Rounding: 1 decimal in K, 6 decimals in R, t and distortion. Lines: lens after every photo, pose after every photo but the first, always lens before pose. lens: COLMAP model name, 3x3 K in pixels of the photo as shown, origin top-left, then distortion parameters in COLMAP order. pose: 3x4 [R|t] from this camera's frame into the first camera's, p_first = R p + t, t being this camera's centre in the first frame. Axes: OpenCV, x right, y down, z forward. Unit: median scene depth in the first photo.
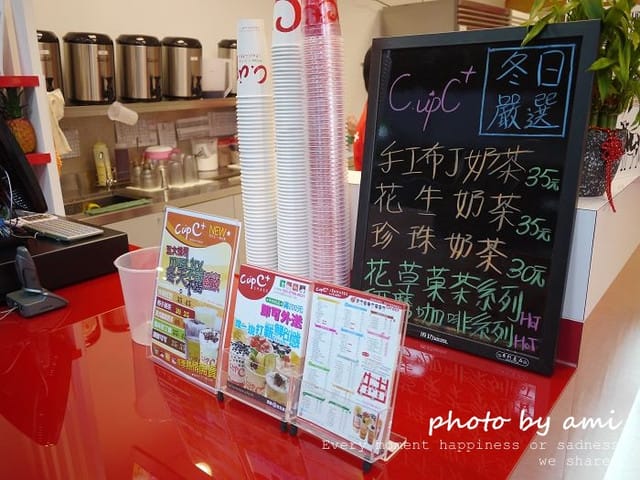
lens RADIAL K [[533.1, 0, 320.0], [0, 533.1, 240.0], [0, 0, 1]] dist [-0.047382, 0.017740]
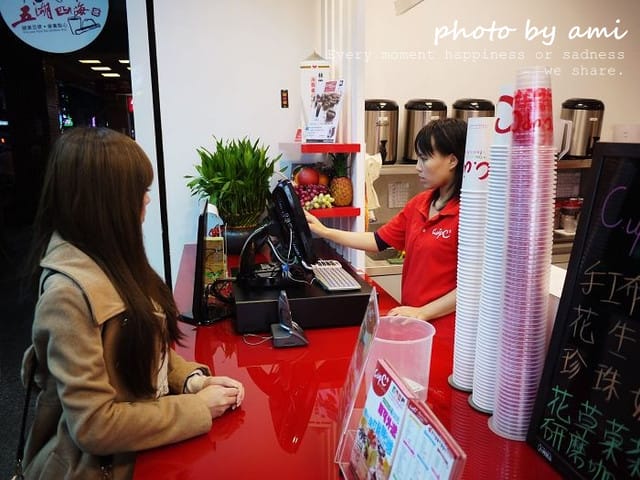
lens RADIAL K [[533.1, 0, 320.0], [0, 533.1, 240.0], [0, 0, 1]] dist [-0.047382, 0.017740]
pose [[0.767355, 0.138475, -0.626092, 0.316118], [-0.183652, 0.982961, -0.007684, -0.126487], [0.614360, 0.120879, 0.779712, 0.047807]]
